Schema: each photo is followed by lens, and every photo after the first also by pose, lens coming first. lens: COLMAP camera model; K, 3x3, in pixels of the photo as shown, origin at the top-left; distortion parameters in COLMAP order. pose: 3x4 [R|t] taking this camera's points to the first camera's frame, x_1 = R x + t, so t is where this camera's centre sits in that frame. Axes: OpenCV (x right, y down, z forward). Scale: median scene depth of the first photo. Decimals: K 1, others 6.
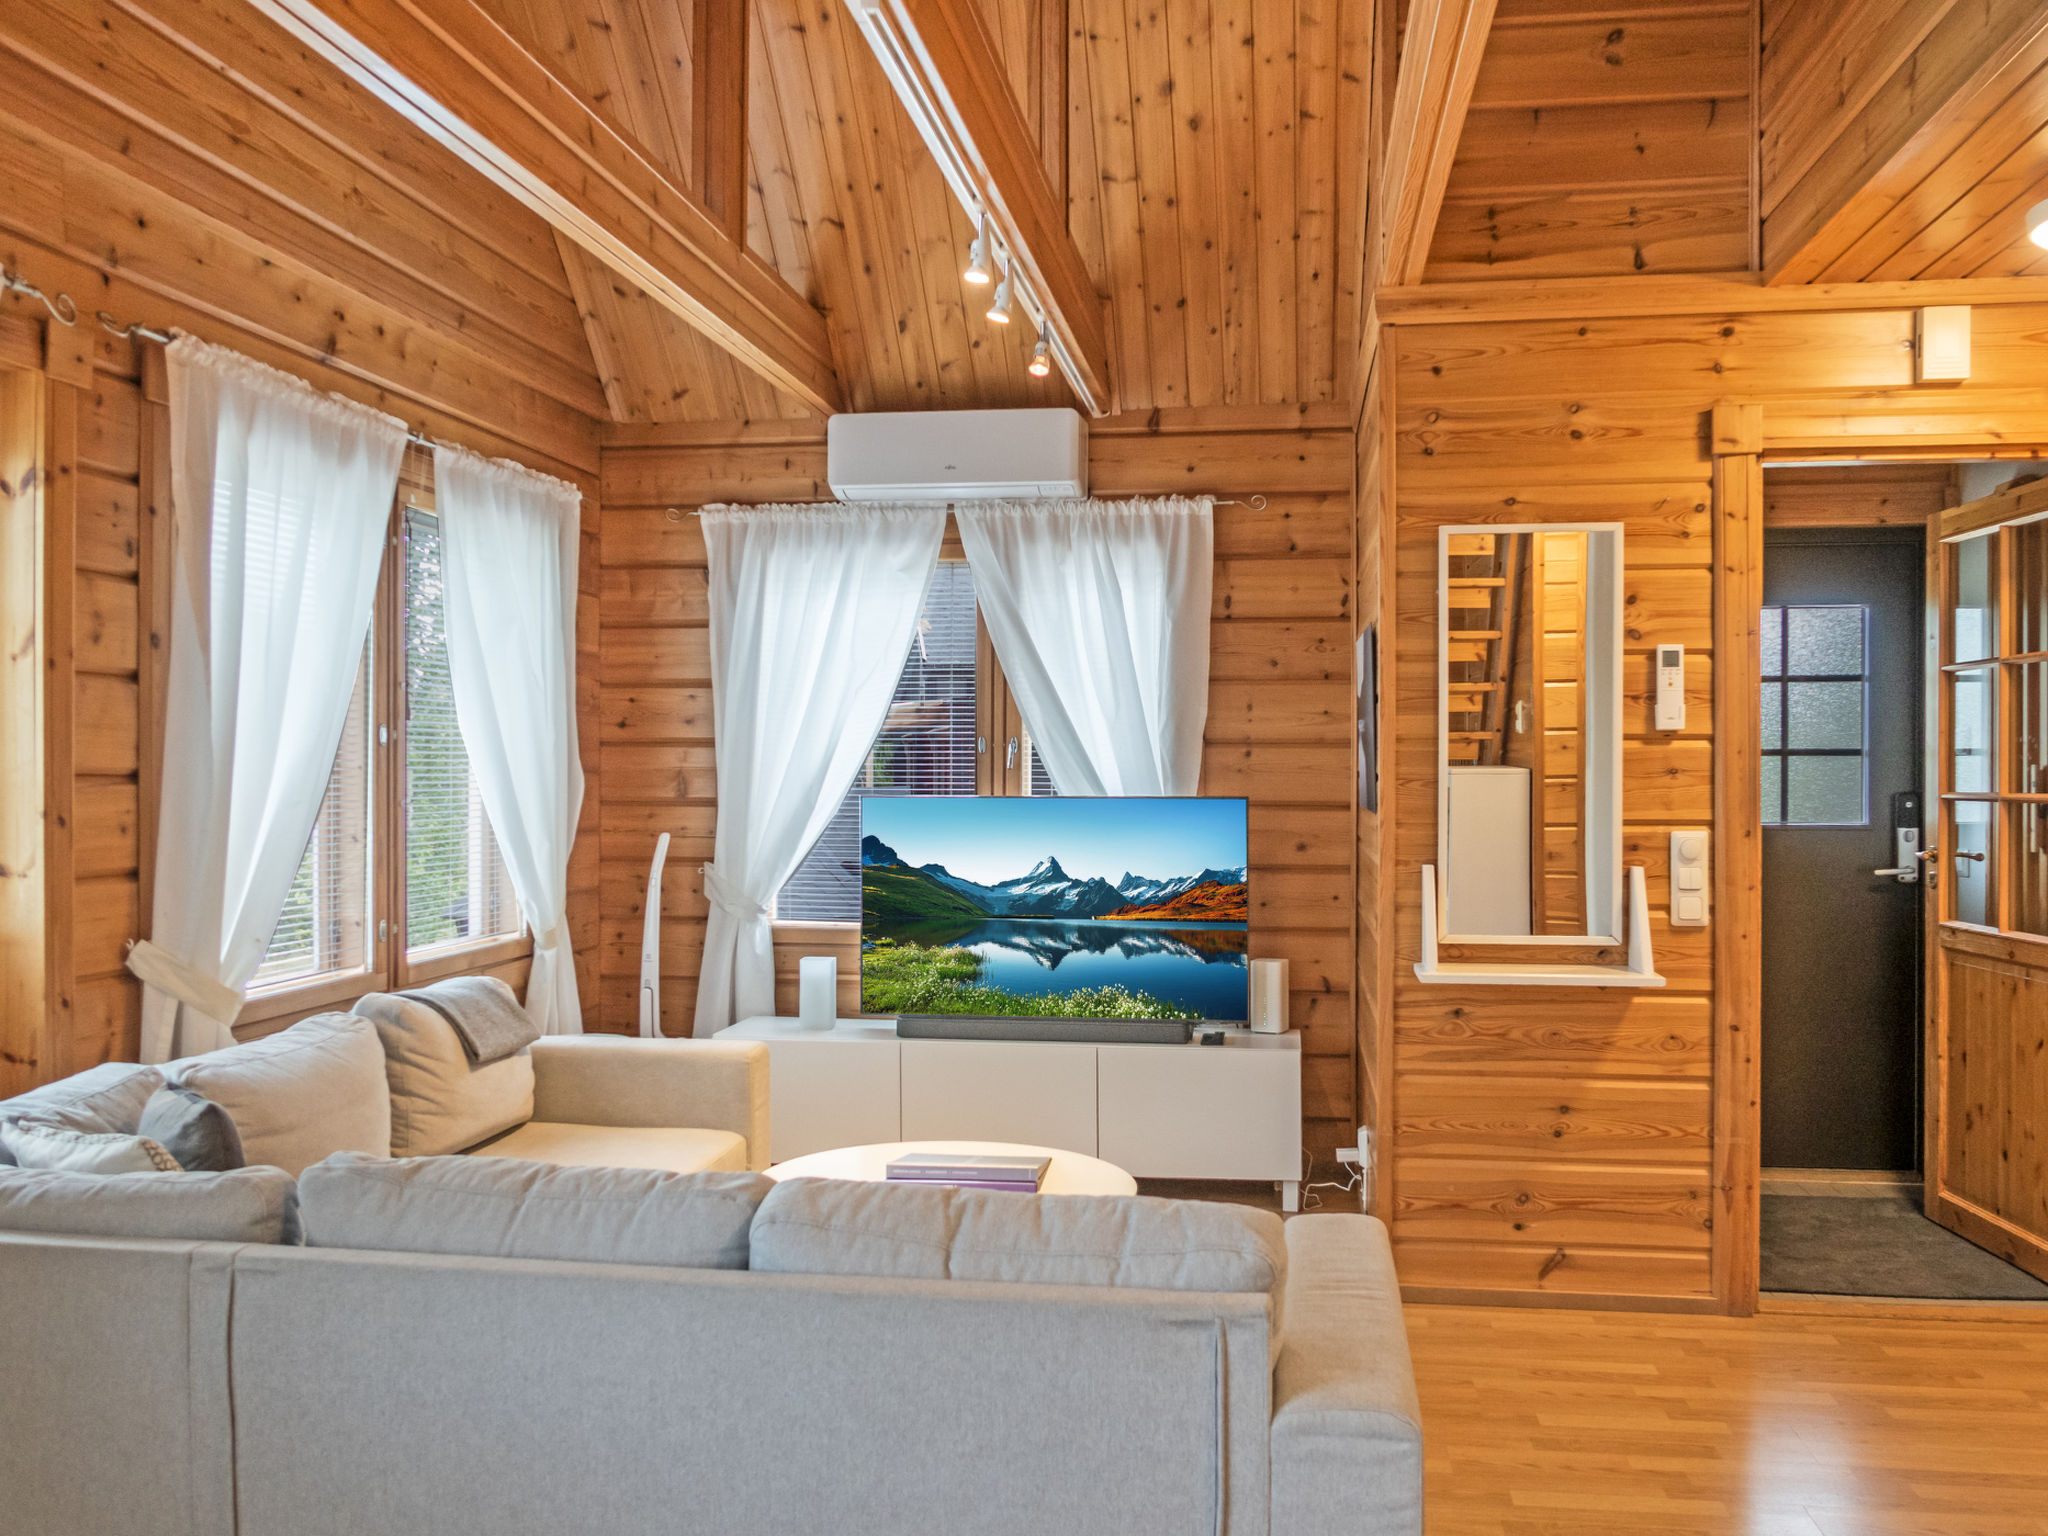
lens RADIAL K [[1698.8, 0, 1029.1], [0, 1698.8, 778.3], [0, 0, 1]] dist [-0.053933, 0.044555]
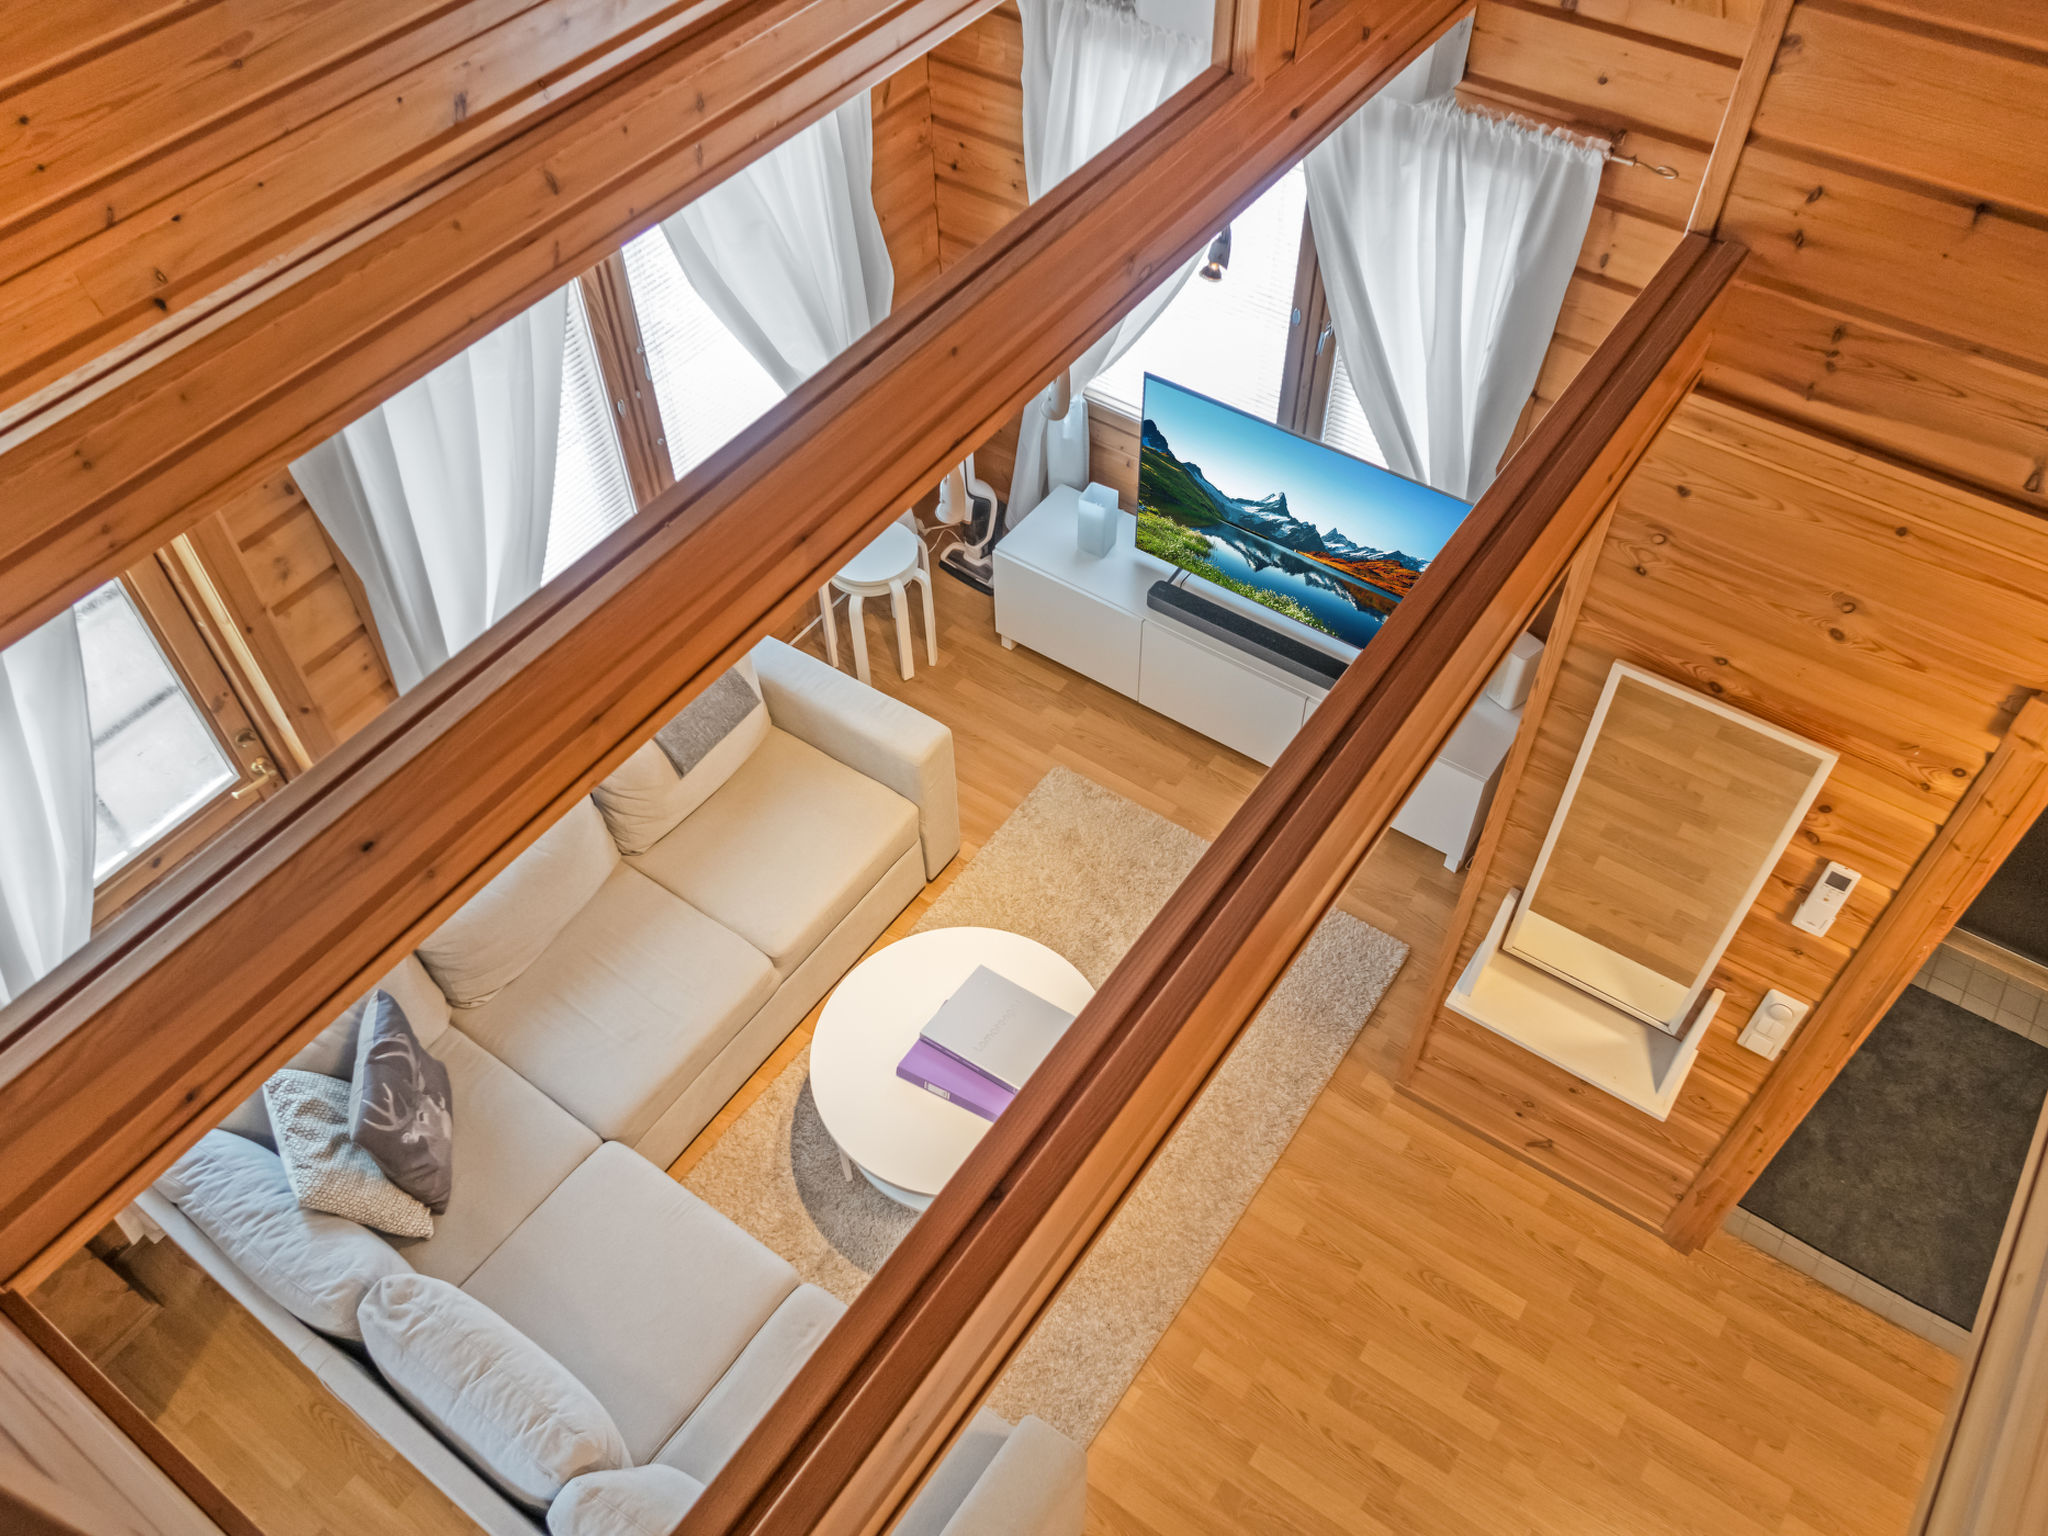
lens RADIAL K [[1593.9, 0, 1024.0], [0, 1593.9, 768.0], [0, 0, 1]] dist [-0.027853, 0.015328]
pose [[0.893939, 0.335892, -0.296733, 0.217119], [0.014231, 0.640463, 0.767857, -0.645636], [0.447963, -0.690640, 0.567754, 0.388092]]
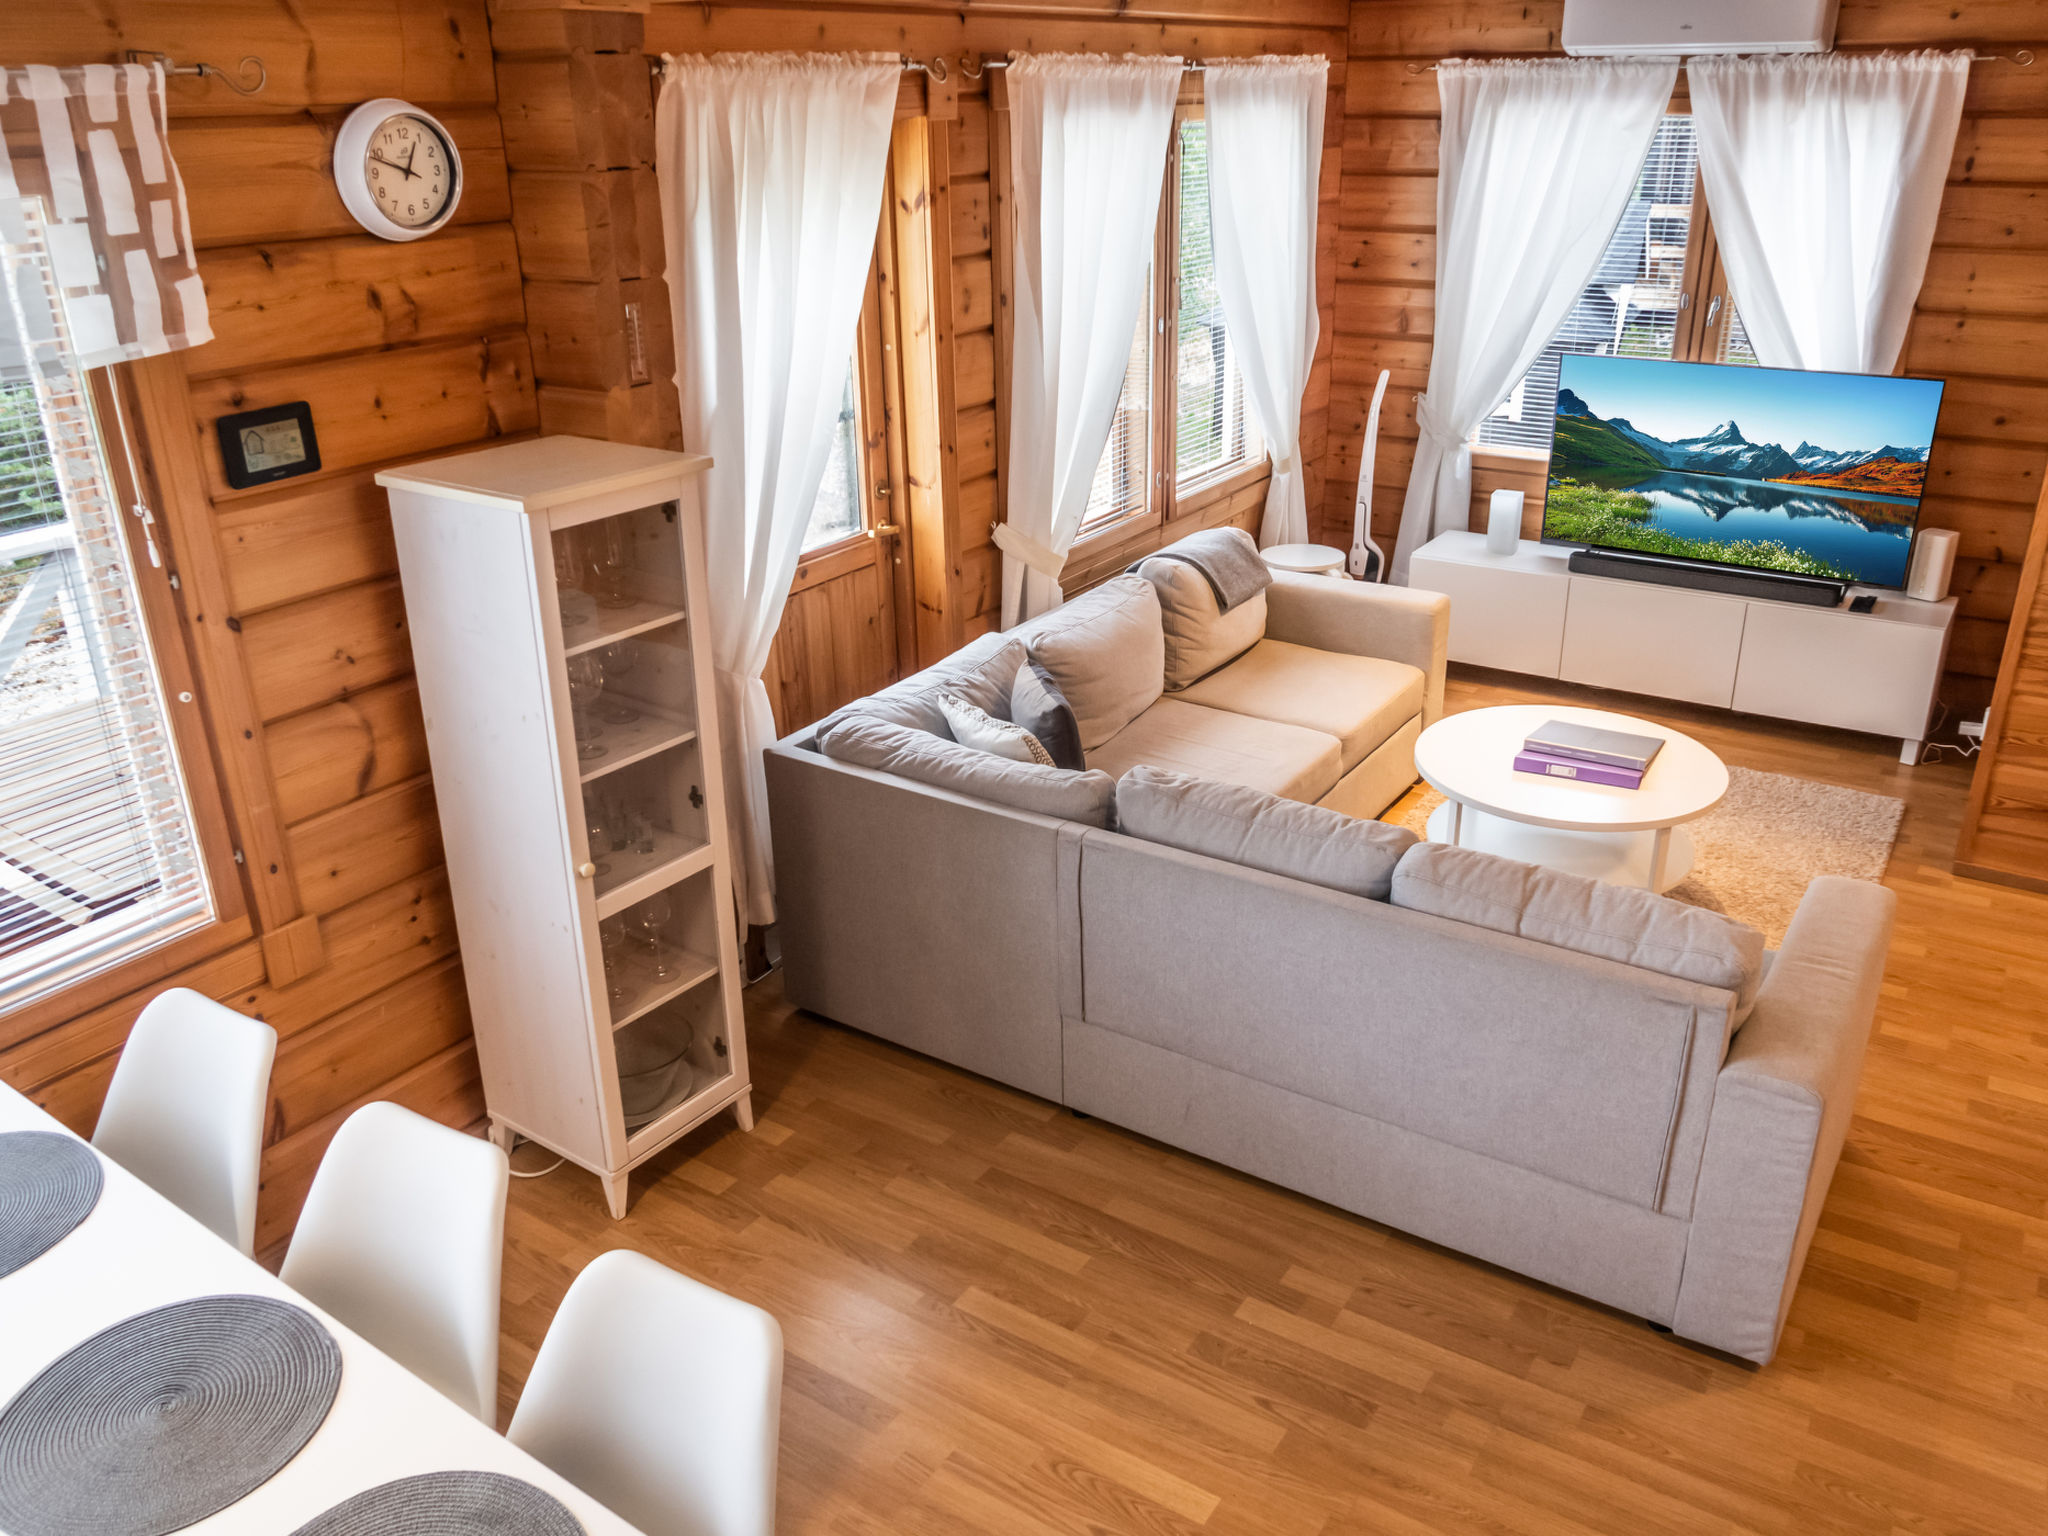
lens RADIAL K [[1593.9, 0, 1024.0], [0, 1593.9, 768.0], [0, 0, 1]] dist [-0.027853, 0.015328]
pose [[0.906570, 0.149684, -0.394620, 0.042135], [0.019046, 0.919535, 0.392546, -0.189517], [0.421625, -0.363386, 0.830772, -0.149374]]
